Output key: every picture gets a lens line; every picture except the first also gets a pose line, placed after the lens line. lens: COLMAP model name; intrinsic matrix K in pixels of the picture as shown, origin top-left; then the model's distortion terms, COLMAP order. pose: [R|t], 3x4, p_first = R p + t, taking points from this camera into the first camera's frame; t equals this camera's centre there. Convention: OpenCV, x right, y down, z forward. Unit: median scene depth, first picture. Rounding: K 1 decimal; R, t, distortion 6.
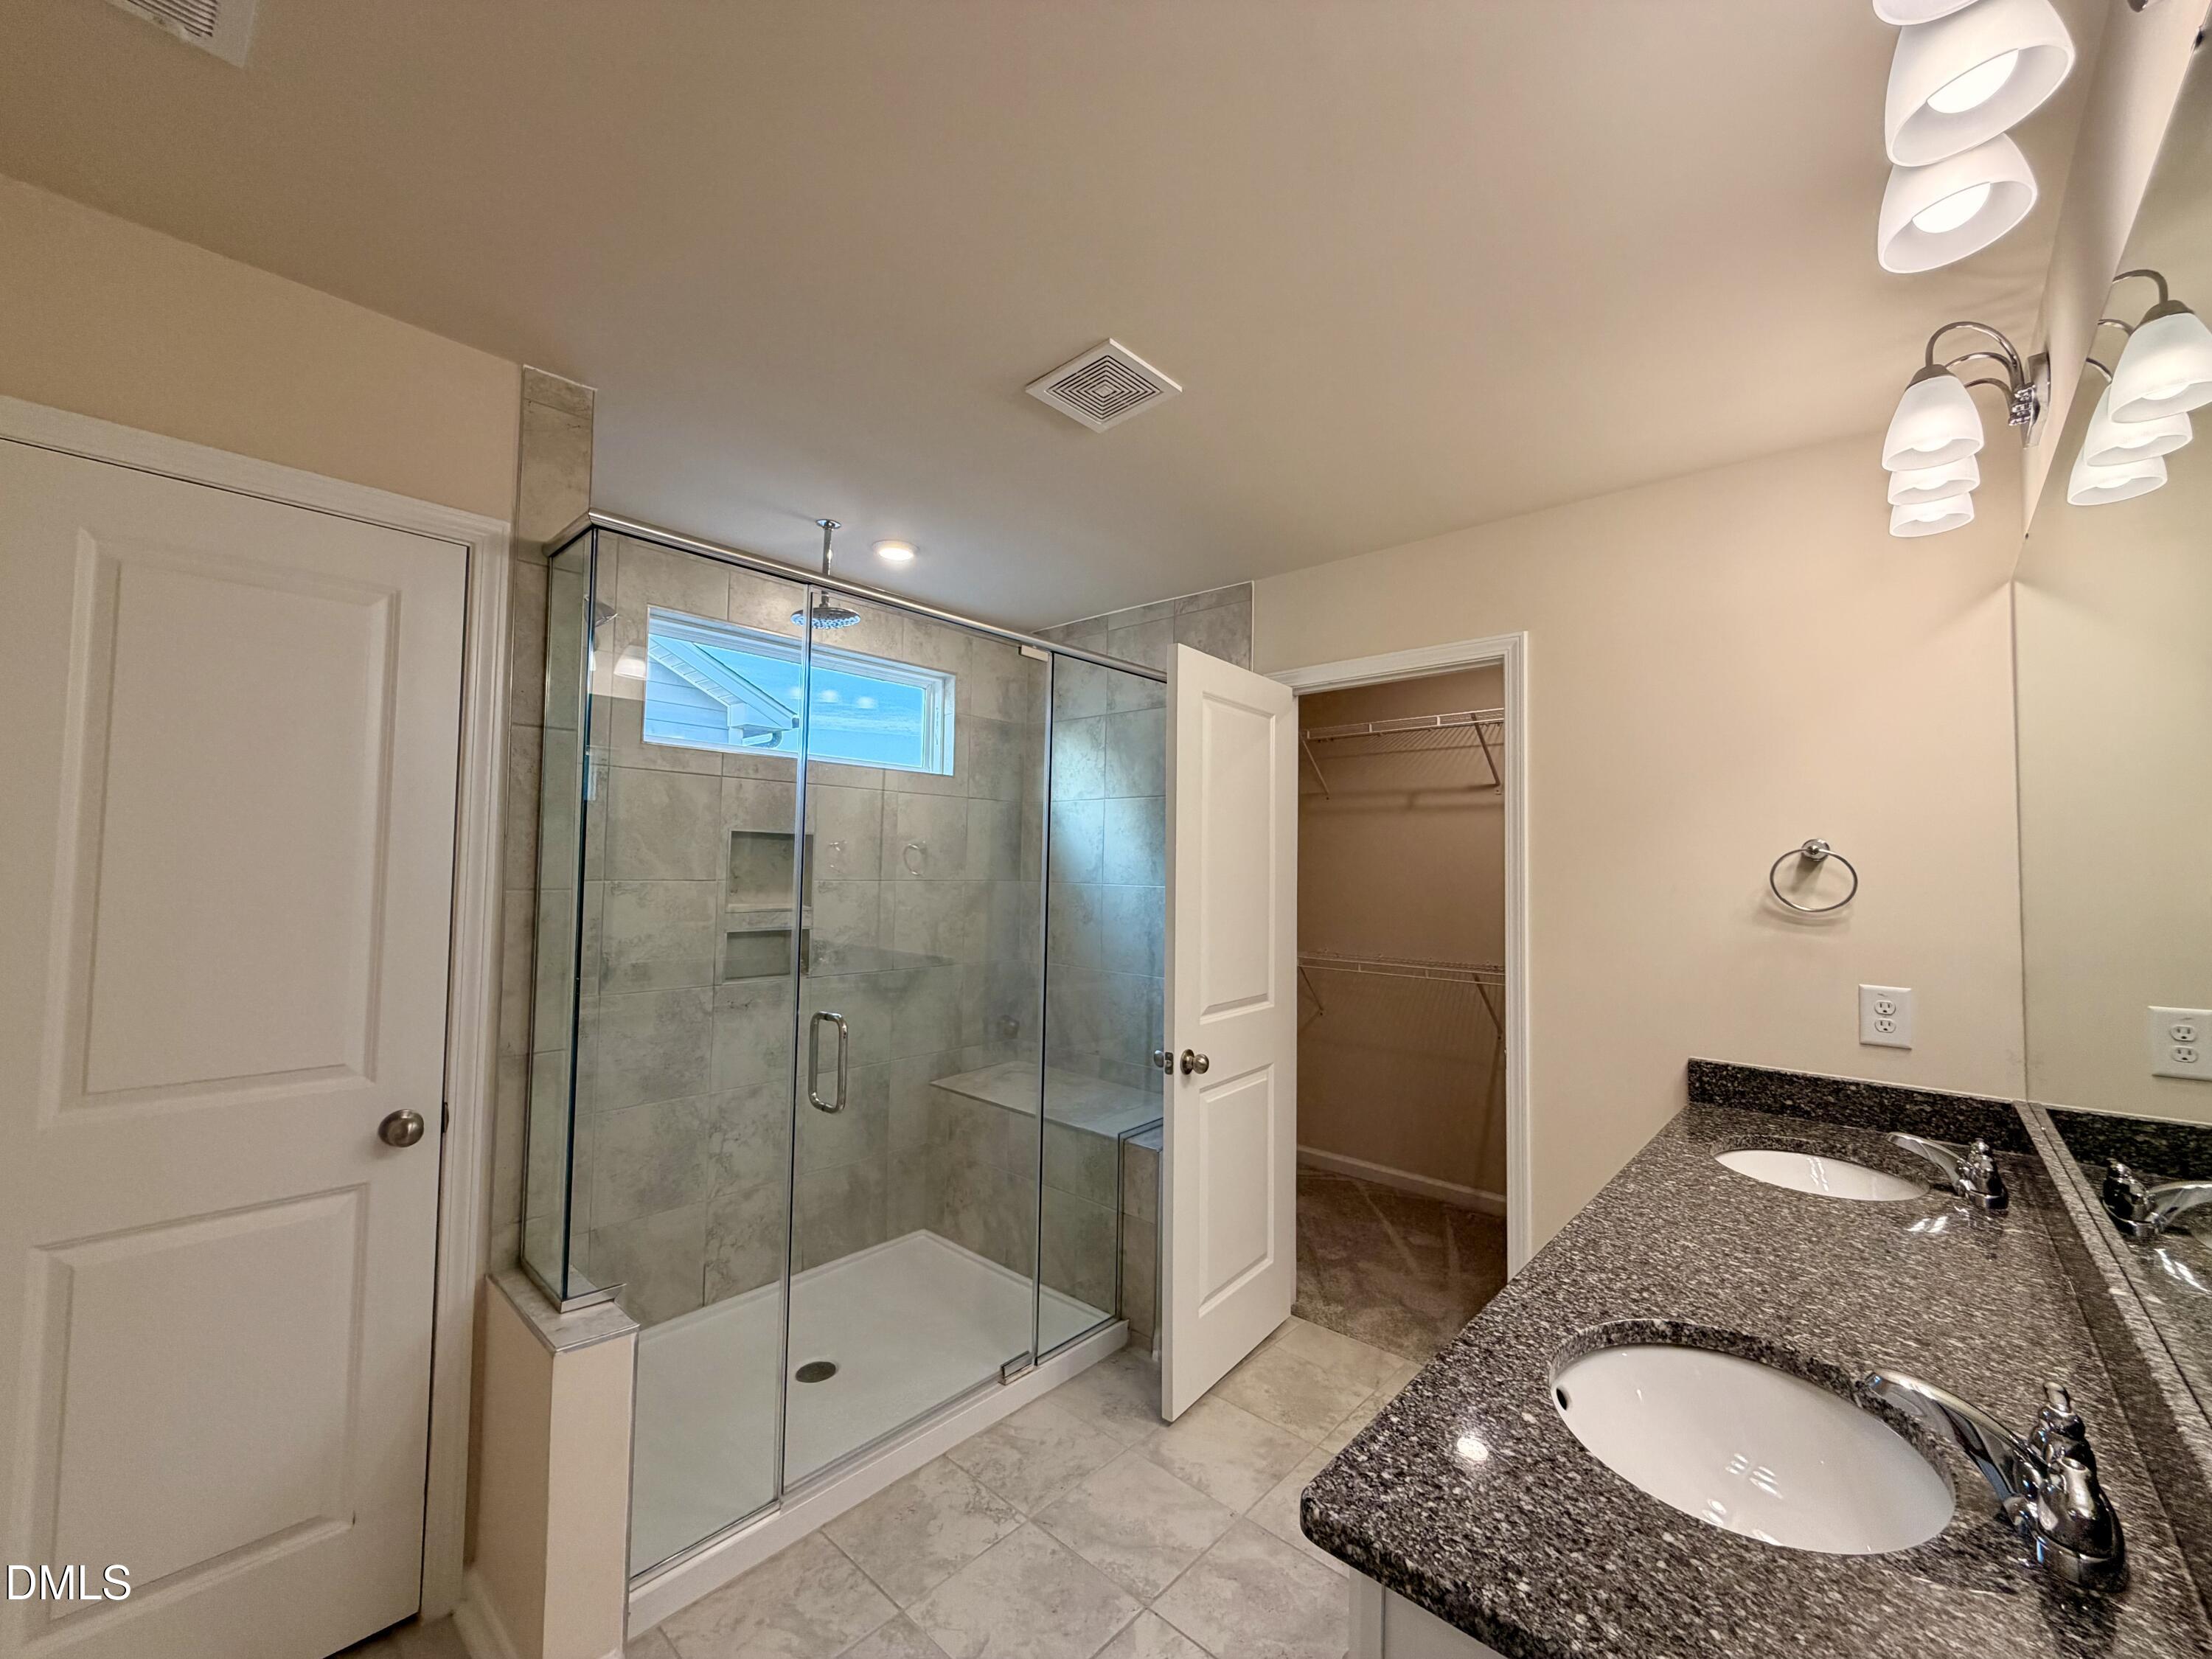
lens RADIAL K [[885.8, 0, 1100.4], [0, 885.8, 831.3], [0, 0, 1]] dist [0.000876, -0.000158]
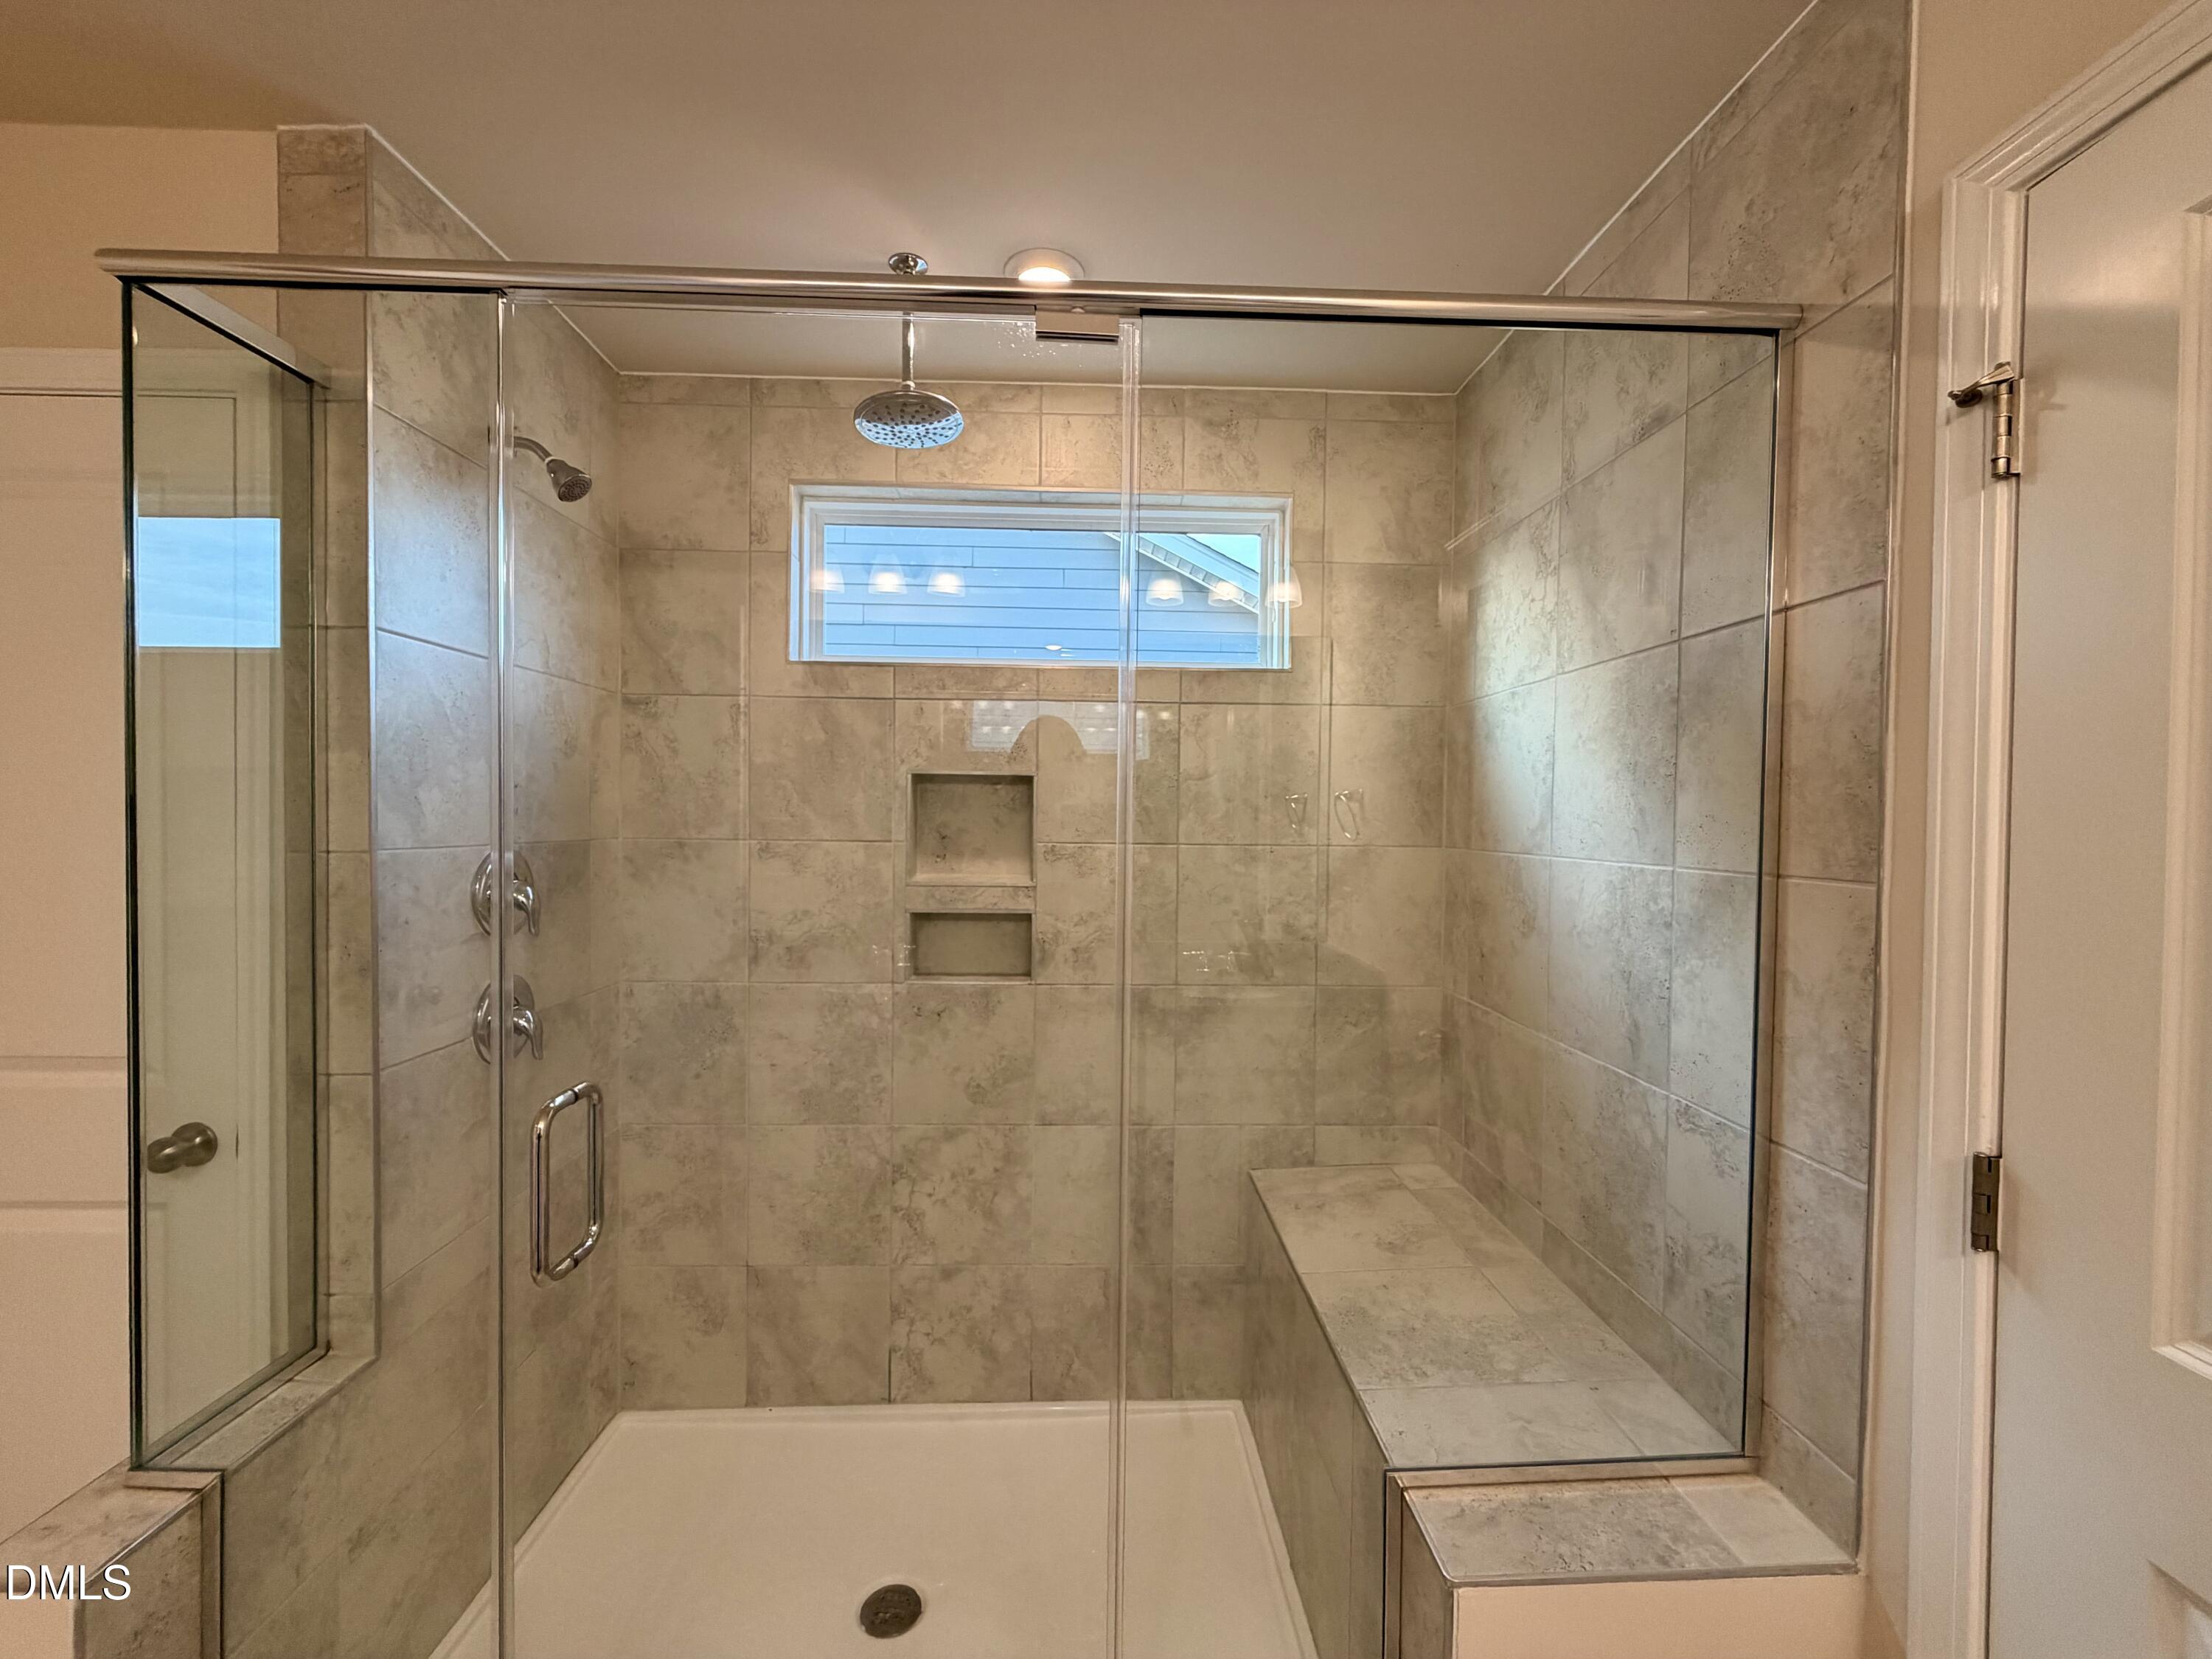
lens RADIAL K [[885.8, 0, 1100.4], [0, 885.8, 831.3], [0, 0, 1]] dist [0.000876, -0.000158]
pose [[0.695848, 0.002763, -0.718184, 0.207886], [0.031351, 0.998923, 0.034219, 0.026142], [0.717505, -0.046327, 0.695012, 0.588847]]
